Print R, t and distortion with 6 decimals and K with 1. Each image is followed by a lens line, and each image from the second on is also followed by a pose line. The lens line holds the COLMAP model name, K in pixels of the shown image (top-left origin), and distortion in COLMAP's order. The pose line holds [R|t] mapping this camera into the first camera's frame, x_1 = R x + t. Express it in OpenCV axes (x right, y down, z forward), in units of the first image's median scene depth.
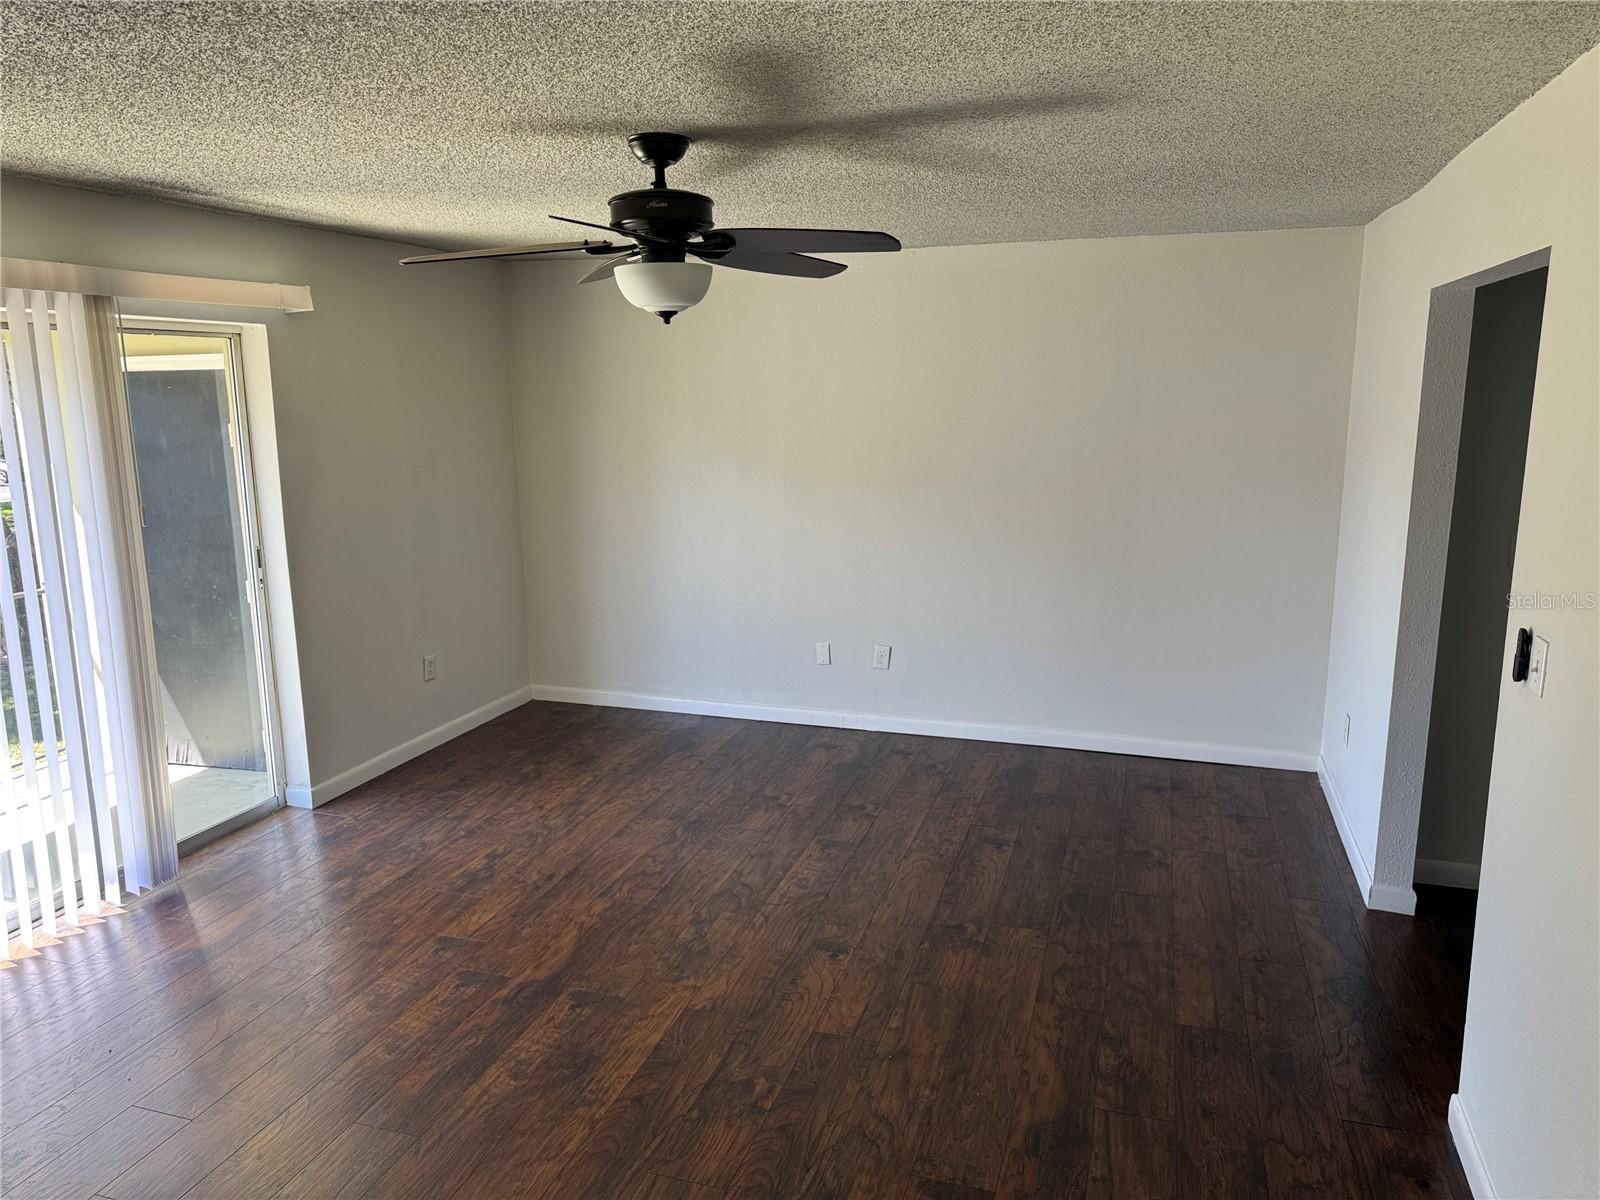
lens RADIAL K [[1136.1, 0, 810.0], [0, 1136.1, 600.4], [0, 0, 1]] dist [0.059176, -0.034525]
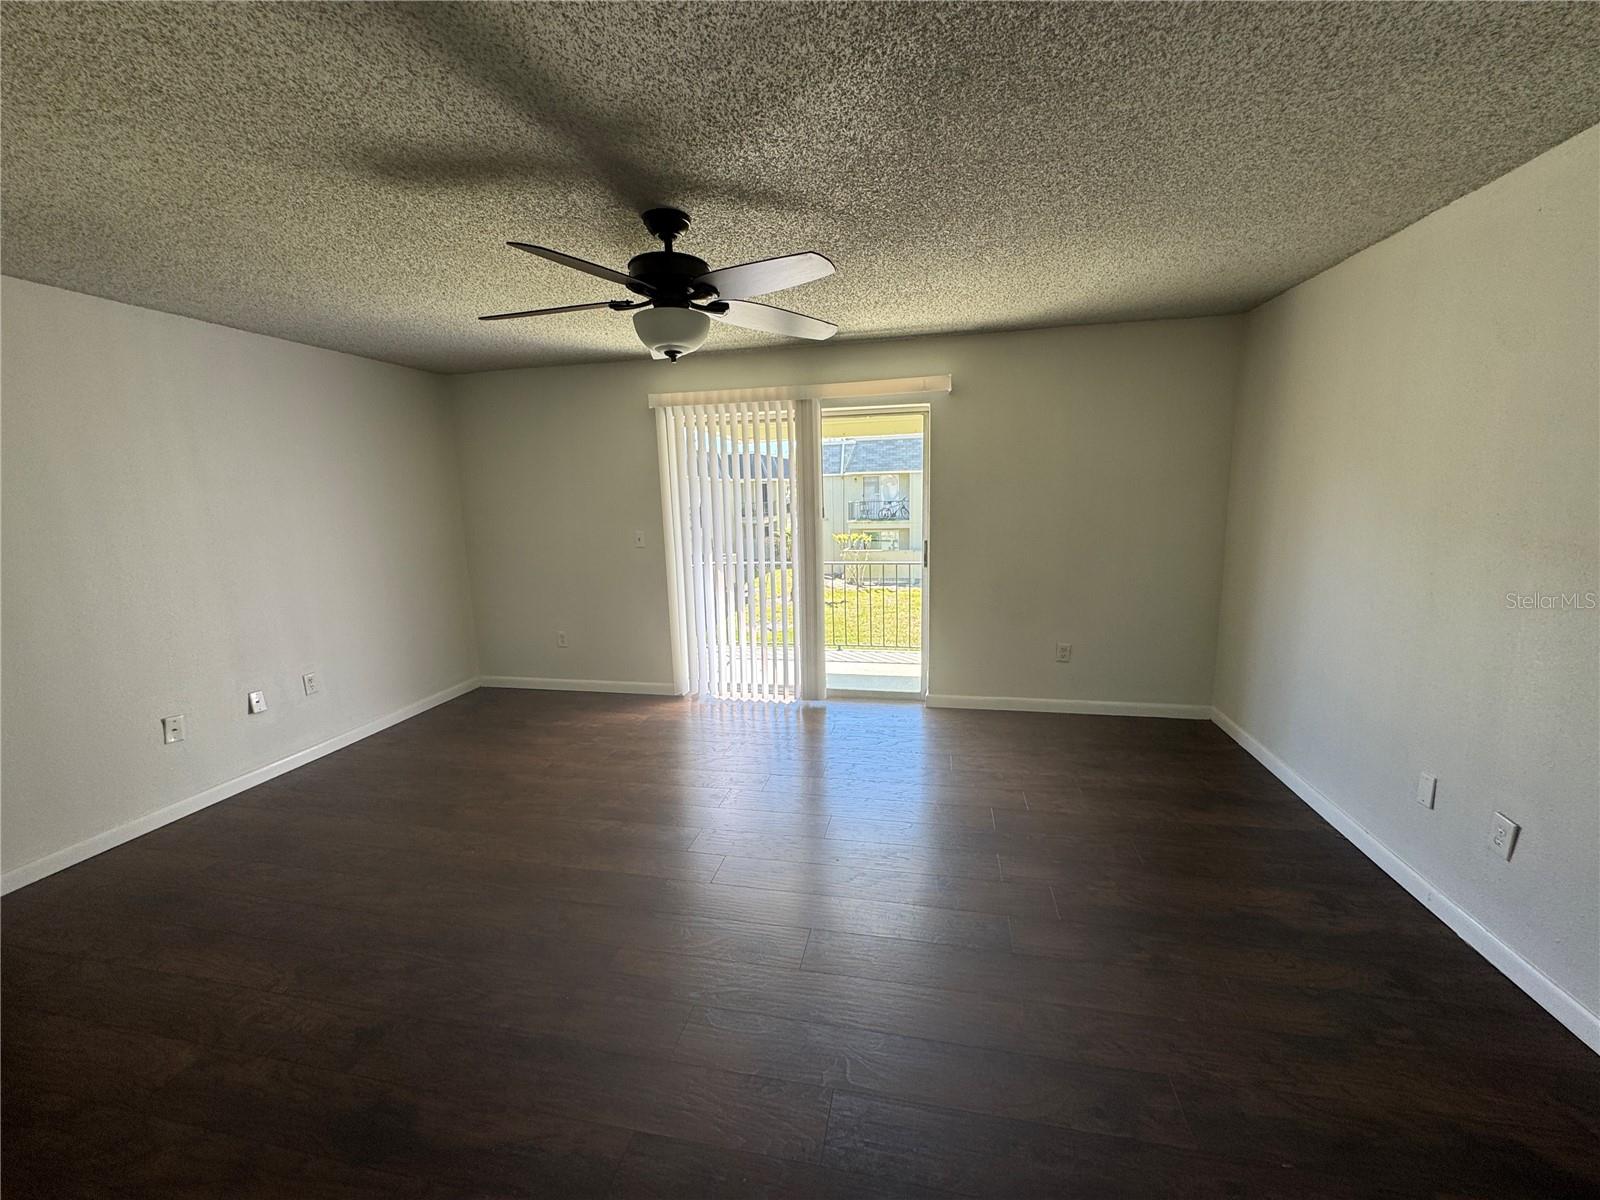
lens RADIAL K [[639.3, 0, 812.8], [0, 639.3, 599.6], [0, 0, 1]] dist [-0.003385, -0.000589]
pose [[0.092363, 0.167204, -0.981586, 0.428826], [-0.161831, 0.975214, 0.150891, -0.078548], [0.982487, 0.144914, 0.117132, 0.764667]]
